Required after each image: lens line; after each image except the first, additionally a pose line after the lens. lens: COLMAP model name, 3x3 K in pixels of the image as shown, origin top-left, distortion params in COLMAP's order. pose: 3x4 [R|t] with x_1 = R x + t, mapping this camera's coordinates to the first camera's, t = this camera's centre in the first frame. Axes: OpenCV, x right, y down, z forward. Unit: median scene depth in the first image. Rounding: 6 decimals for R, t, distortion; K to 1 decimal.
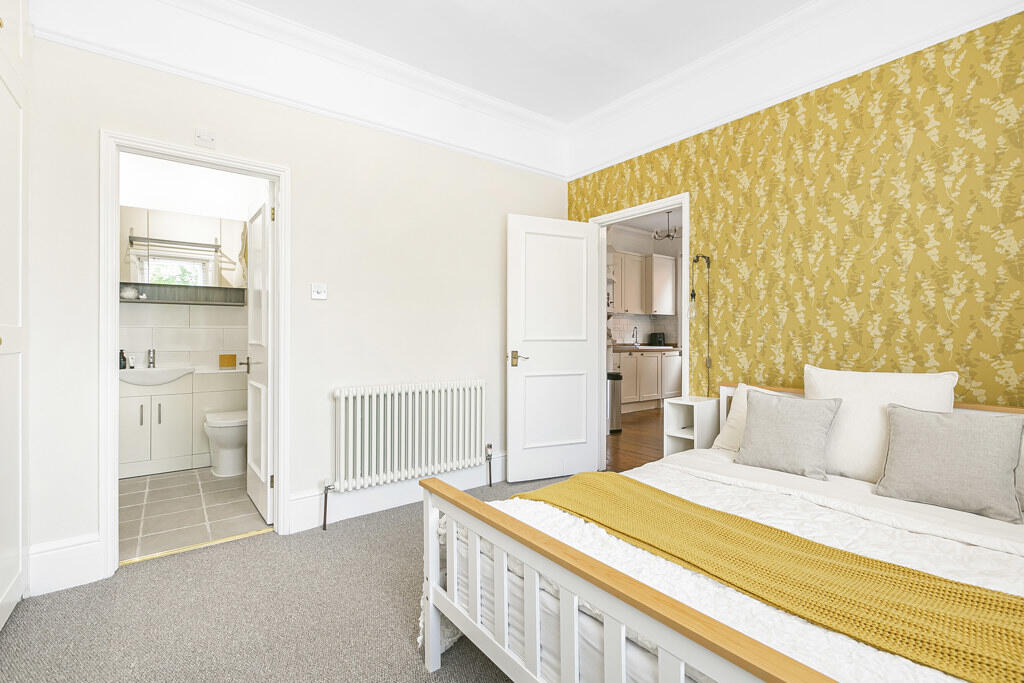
lens RADIAL K [[460.1, 0, 517.0], [0, 460.1, 333.6], [0, 0, 1]] dist [0.003994, -0.001316]
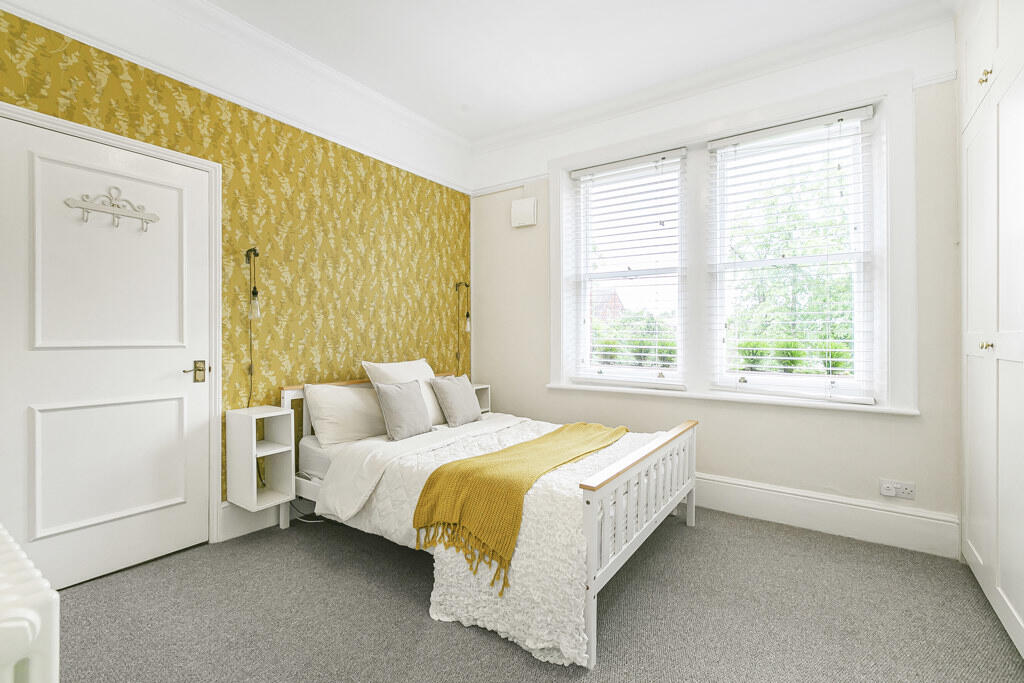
lens RADIAL K [[460.1, 0, 516.6], [0, 460.1, 338.9], [0, 0, 1]] dist [0.003994, -0.001316]
pose [[-0.305986, -0.004210, 0.952027, -0.634751], [-0.006493, 0.999976, 0.002335, -0.001396], [-0.952014, -0.005467, -0.306006, 0.827722]]
